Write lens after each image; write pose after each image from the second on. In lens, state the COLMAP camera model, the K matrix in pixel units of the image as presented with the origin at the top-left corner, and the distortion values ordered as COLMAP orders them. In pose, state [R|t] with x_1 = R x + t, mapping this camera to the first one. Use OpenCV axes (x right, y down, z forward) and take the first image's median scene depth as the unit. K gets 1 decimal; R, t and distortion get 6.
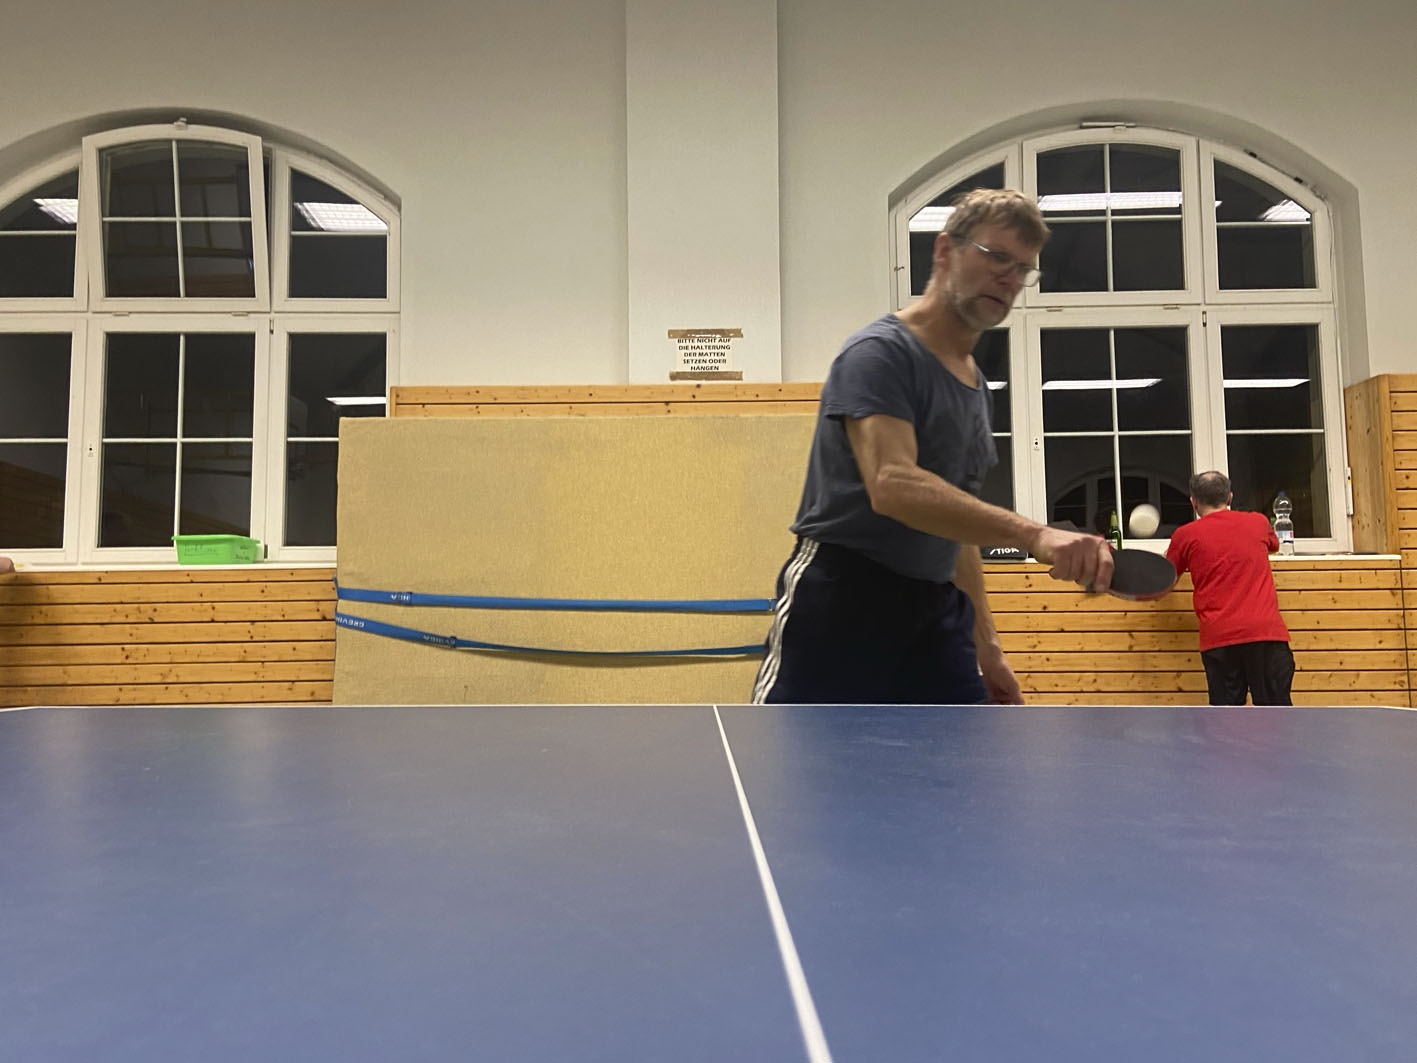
lens RADIAL K [[1172.2, 0, 753.2], [0, 1172.2, 562.6], [0, 0, 1]] dist [0.110111, -0.140938]
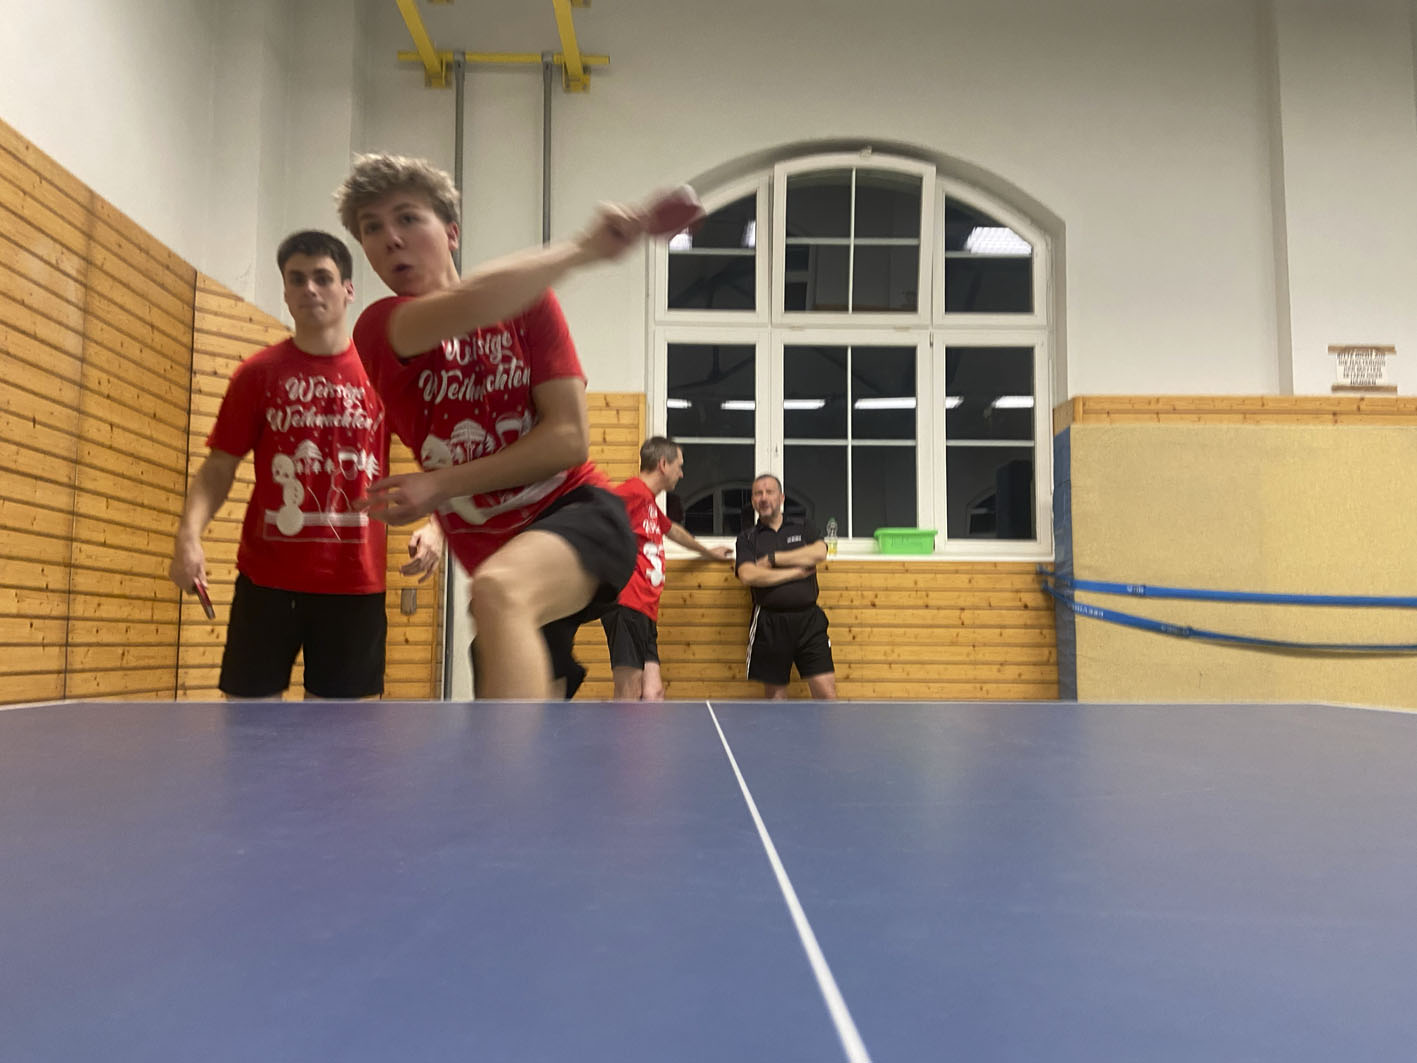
lens RADIAL K [[1172.2, 0, 727.0], [0, 1172.2, 572.5], [0, 0, 1]] dist [0.110111, -0.140938]
pose [[0.999776, 0.020922, -0.003308, -0.585166], [-0.020921, 0.999781, 0.000319, 0.018652], [0.003314, -0.000250, 0.999994, -0.085035]]
